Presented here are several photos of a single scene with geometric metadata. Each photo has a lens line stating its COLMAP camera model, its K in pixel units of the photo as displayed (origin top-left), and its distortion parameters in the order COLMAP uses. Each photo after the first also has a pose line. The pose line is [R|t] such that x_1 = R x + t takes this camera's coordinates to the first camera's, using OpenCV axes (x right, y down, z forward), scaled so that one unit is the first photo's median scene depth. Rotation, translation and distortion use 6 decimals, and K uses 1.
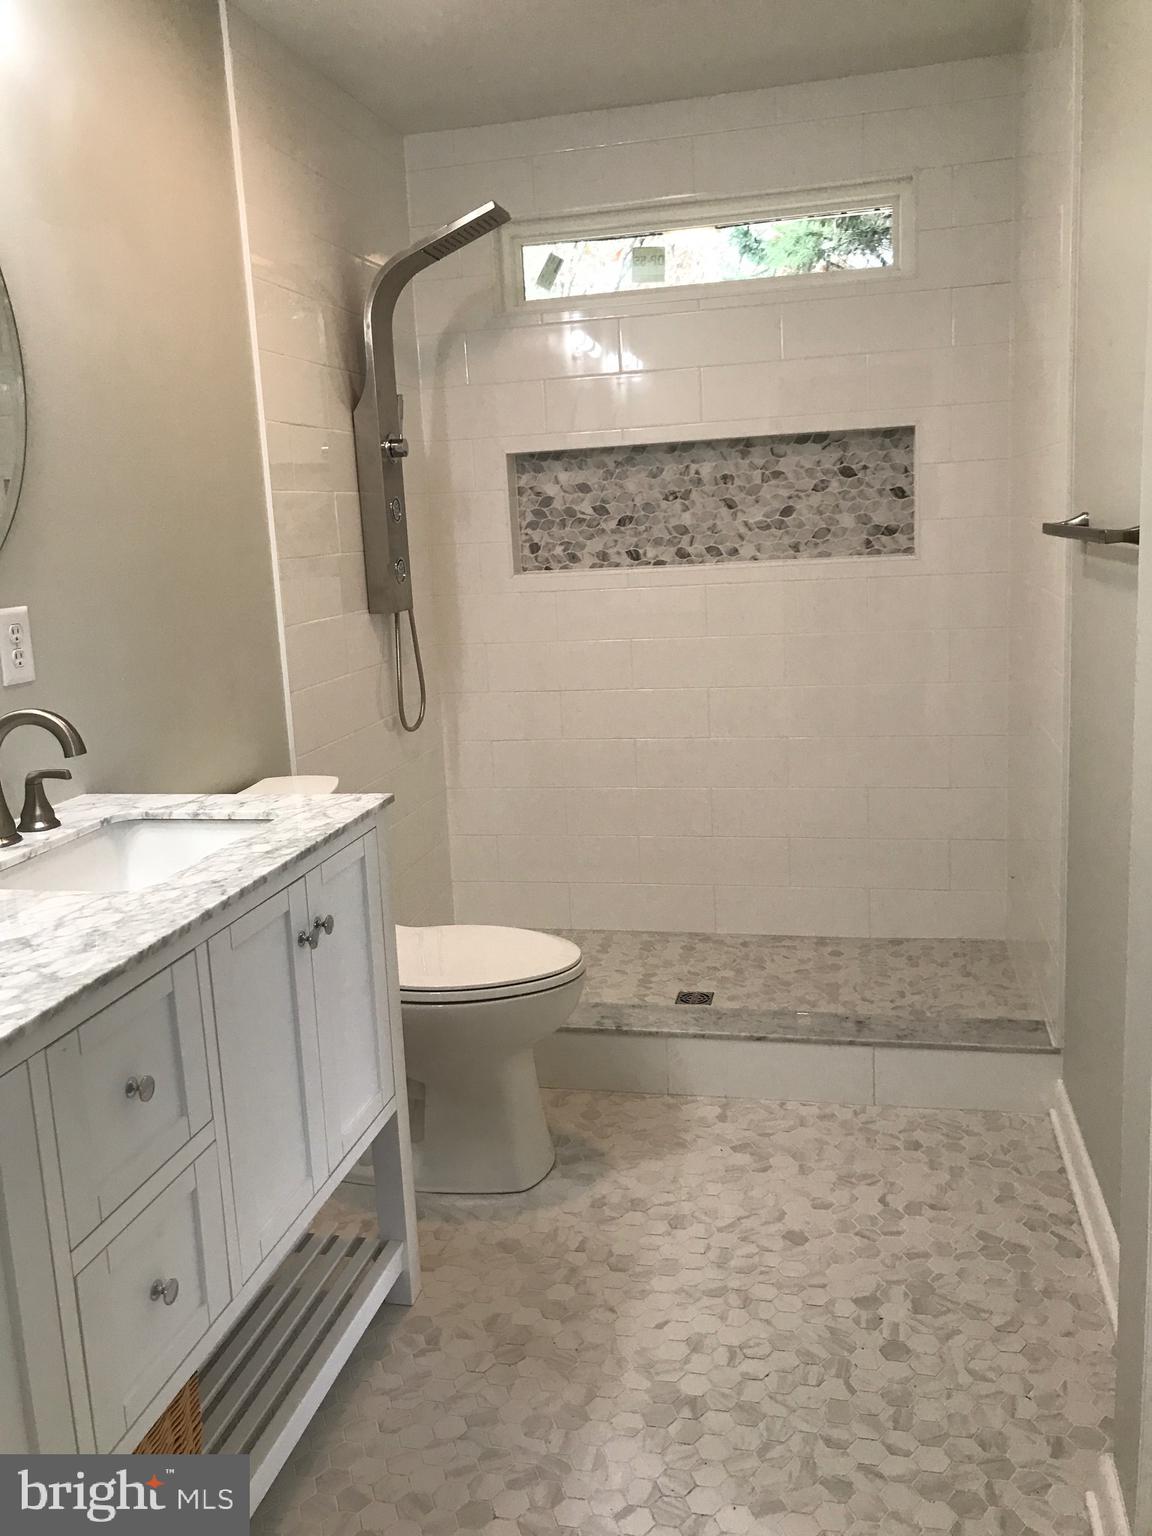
lens RADIAL K [[1250.1, 0, 576.5], [0, 1250.1, 766.6], [0, 0, 1]] dist [0.046651, -0.059048]
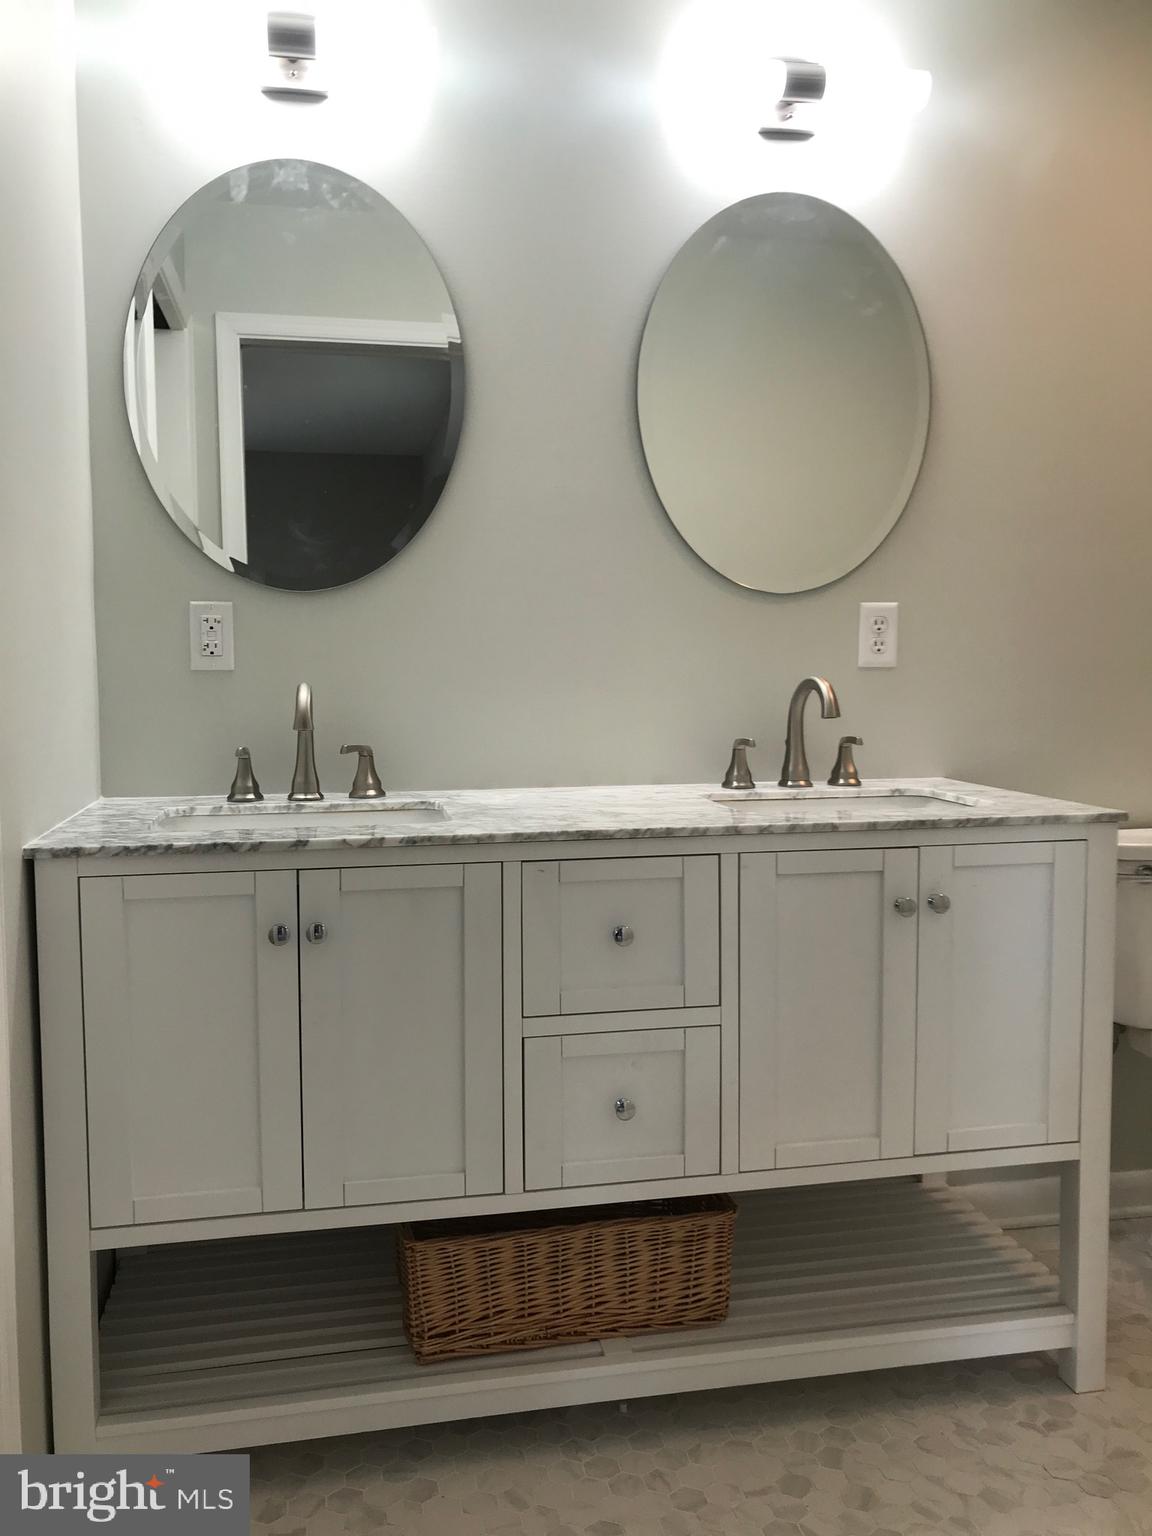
lens RADIAL K [[1250.1, 0, 577.1], [0, 1250.1, 770.5], [0, 0, 1]] dist [0.046651, -0.059048]
pose [[0.413561, 0.129697, -0.901191, 0.581337], [-0.193645, 0.979686, 0.052129, 0.025124], [0.889645, 0.152953, 0.430275, 0.293984]]
